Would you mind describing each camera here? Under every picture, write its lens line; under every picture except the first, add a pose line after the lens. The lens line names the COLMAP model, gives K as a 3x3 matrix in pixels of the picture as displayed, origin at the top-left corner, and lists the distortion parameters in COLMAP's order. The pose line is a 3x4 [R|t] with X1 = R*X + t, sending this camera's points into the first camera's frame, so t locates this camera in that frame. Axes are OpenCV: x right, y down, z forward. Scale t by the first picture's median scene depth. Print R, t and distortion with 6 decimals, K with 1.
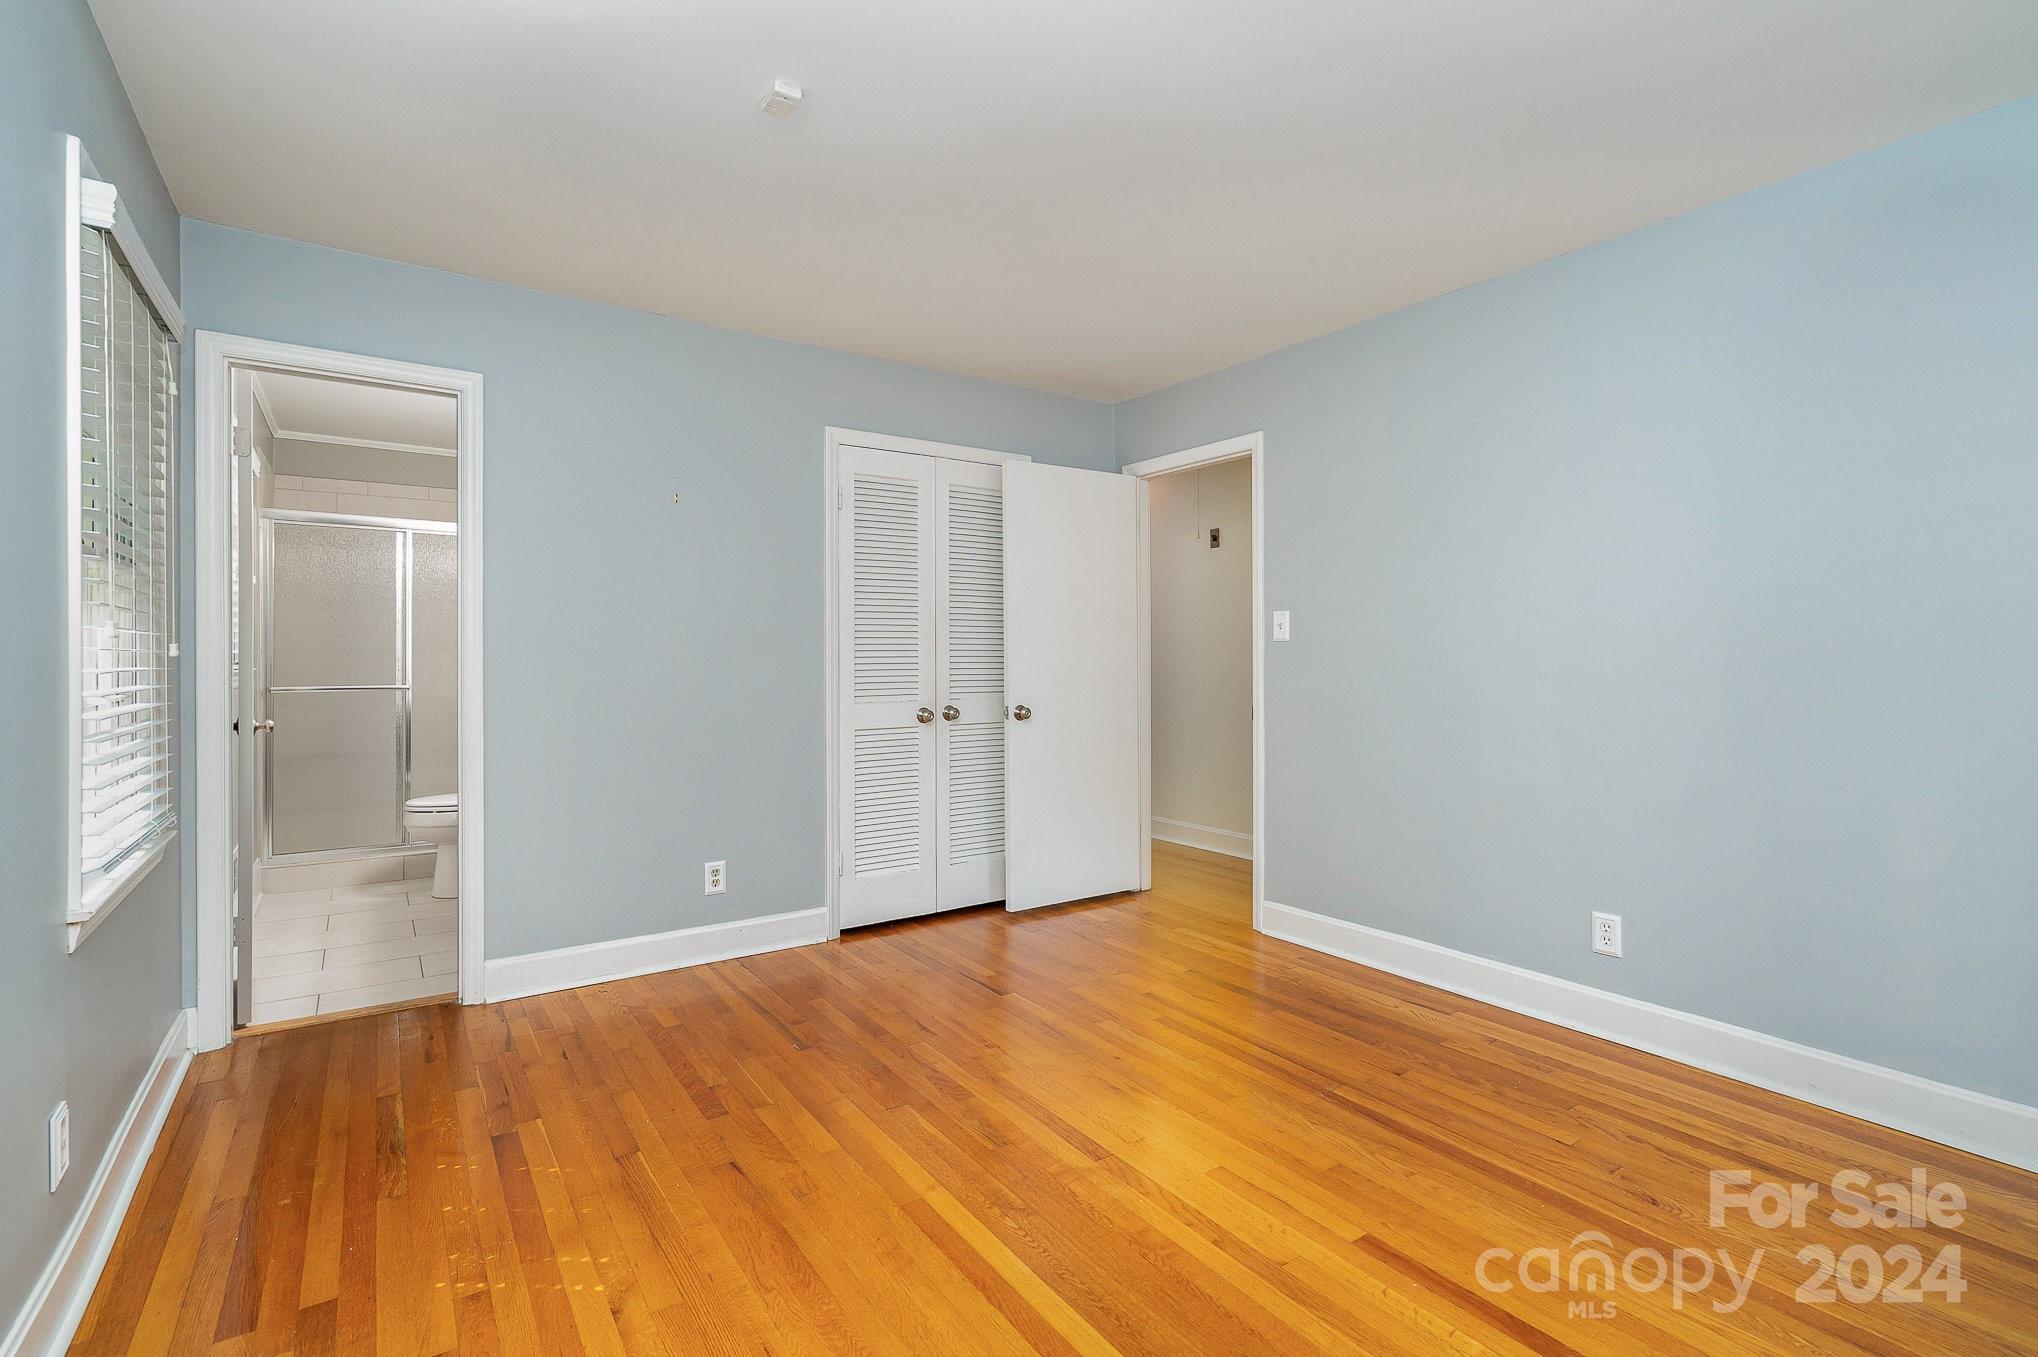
lens RADIAL K [[932.9, 0, 1016.6], [0, 932.9, 664.2], [0, 0, 1]] dist [0.000784, -0.000246]
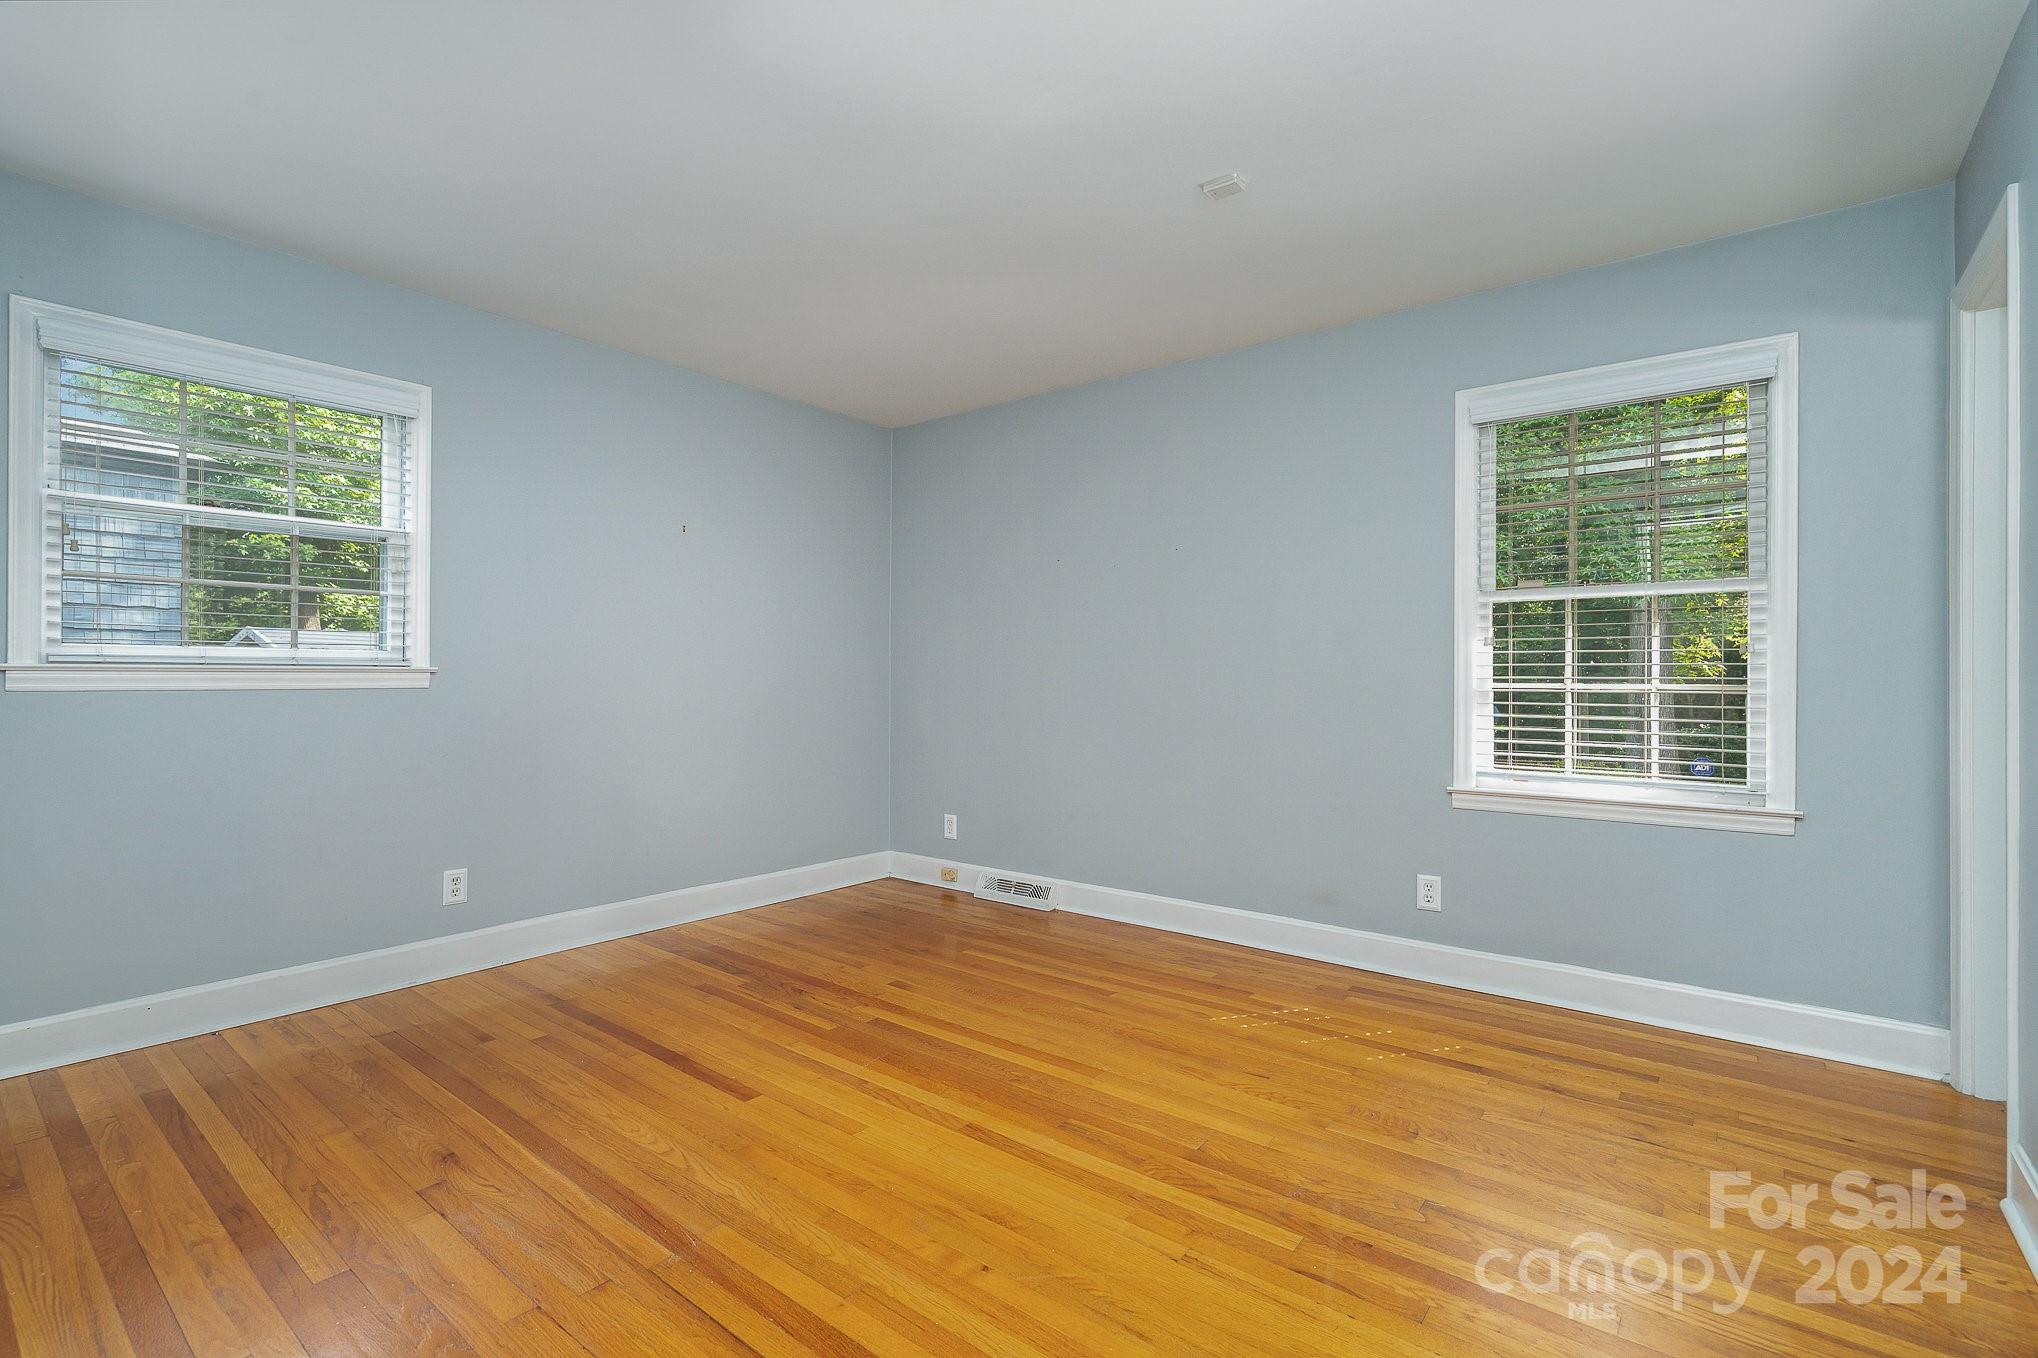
lens RADIAL K [[932.9, 0, 1019.5], [0, 932.9, 677.4], [0, 0, 1]] dist [0.000784, -0.000246]
pose [[-0.954433, -0.004745, -0.298388, 0.468023], [-0.006032, 0.999976, 0.003390, 0.031529], [0.298364, 0.005035, -0.954439, 2.707338]]
